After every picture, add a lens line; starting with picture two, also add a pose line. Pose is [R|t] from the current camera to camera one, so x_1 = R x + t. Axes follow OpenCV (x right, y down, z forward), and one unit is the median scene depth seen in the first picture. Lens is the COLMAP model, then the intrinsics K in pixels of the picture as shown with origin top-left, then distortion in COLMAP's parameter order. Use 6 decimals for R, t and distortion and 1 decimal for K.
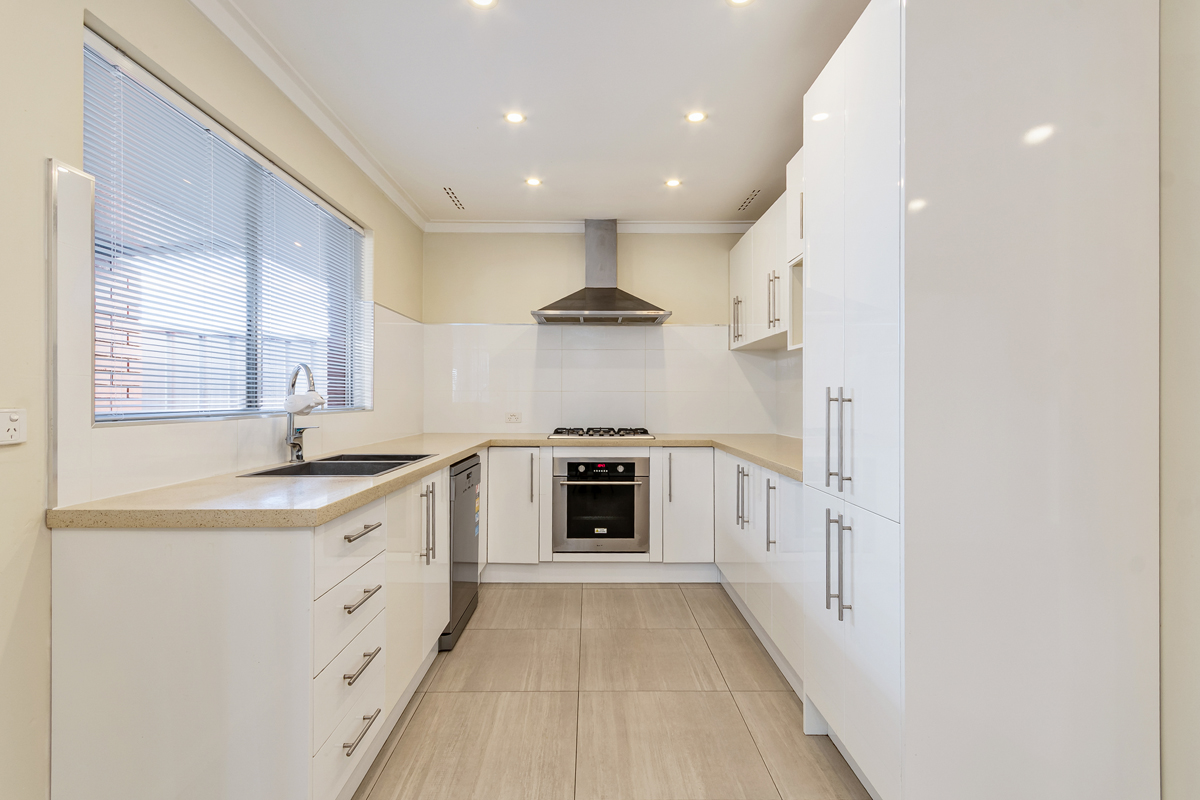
lens RADIAL K [[555.5, 0, 604.3], [0, 555.5, 399.7], [0, 0, 1]] dist [0.005042, 0.000039]
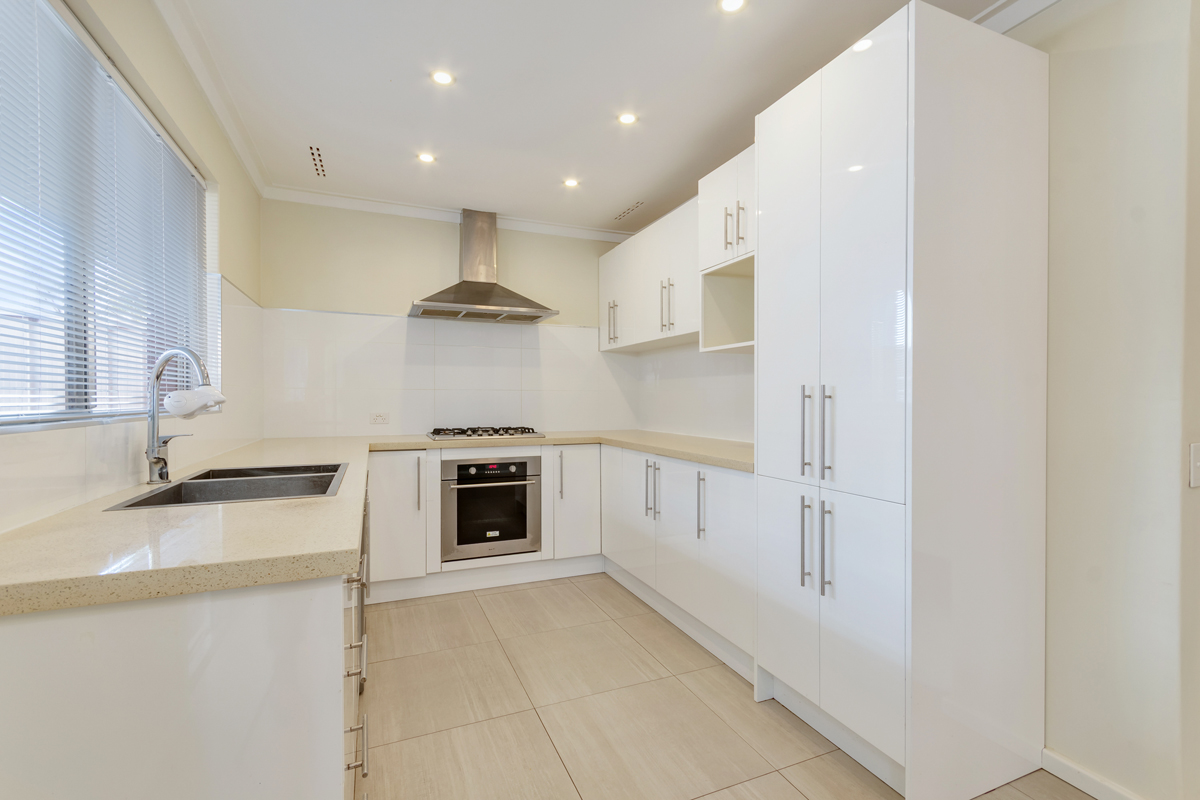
lens RADIAL K [[518.5, 0, 594.1], [0, 518.5, 404.9], [0, 0, 1]] dist [0.002507, 0.000720]
pose [[0.926949, -0.005628, 0.375144, -0.207749], [0.001727, 0.999941, 0.010736, 0.002685], [-0.375183, -0.009304, 0.926904, 0.116924]]
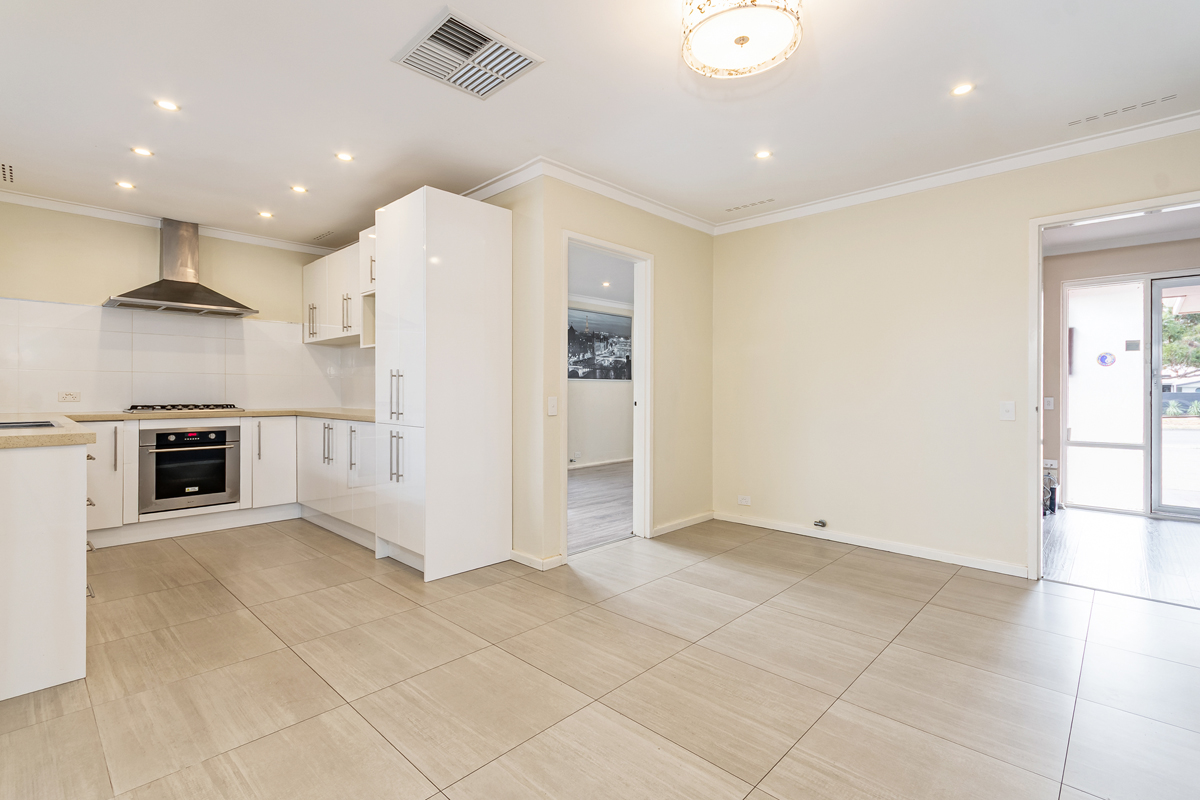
lens RADIAL K [[555.5, 0, 605.8], [0, 555.5, 391.9], [0, 0, 1]] dist [0.005042, 0.000039]
pose [[0.699875, -0.001502, 0.714264, -0.274110], [0.001674, 0.999998, 0.000463, 0.033034], [-0.714263, 0.000872, 0.699876, -0.537063]]
